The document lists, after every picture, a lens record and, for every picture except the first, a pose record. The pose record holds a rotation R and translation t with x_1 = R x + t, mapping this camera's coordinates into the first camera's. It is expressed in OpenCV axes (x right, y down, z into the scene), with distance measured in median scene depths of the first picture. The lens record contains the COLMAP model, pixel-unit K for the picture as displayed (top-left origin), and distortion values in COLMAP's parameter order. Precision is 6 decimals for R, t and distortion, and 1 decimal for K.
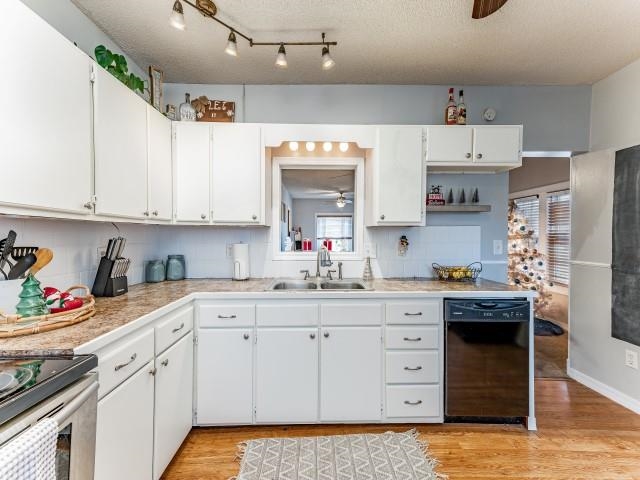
lens RADIAL K [[254.4, 0, 320.0], [0, 254.4, 240.0], [0, 0, 1]] dist [0.000405, 0.000041]
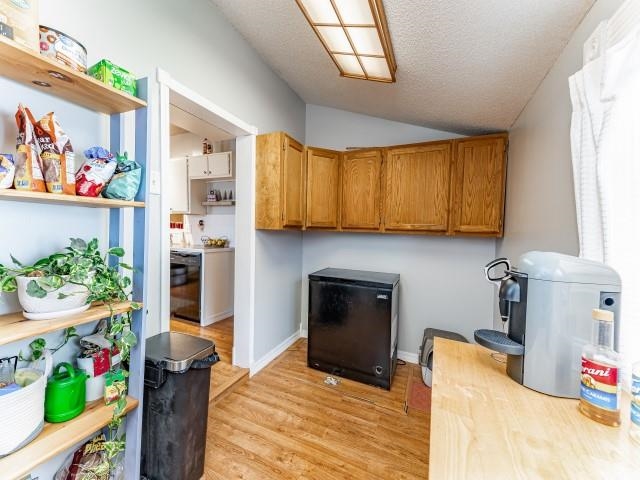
lens RADIAL K [[254.4, 0, 320.0], [0, 254.4, 240.0], [0, 0, 1]] dist [0.000405, 0.000041]
pose [[0.897980, 0.036309, -0.438535, 1.999523], [-0.022463, 0.999073, 0.036723, 0.039390], [0.439462, -0.023125, 0.897963, -0.198289]]
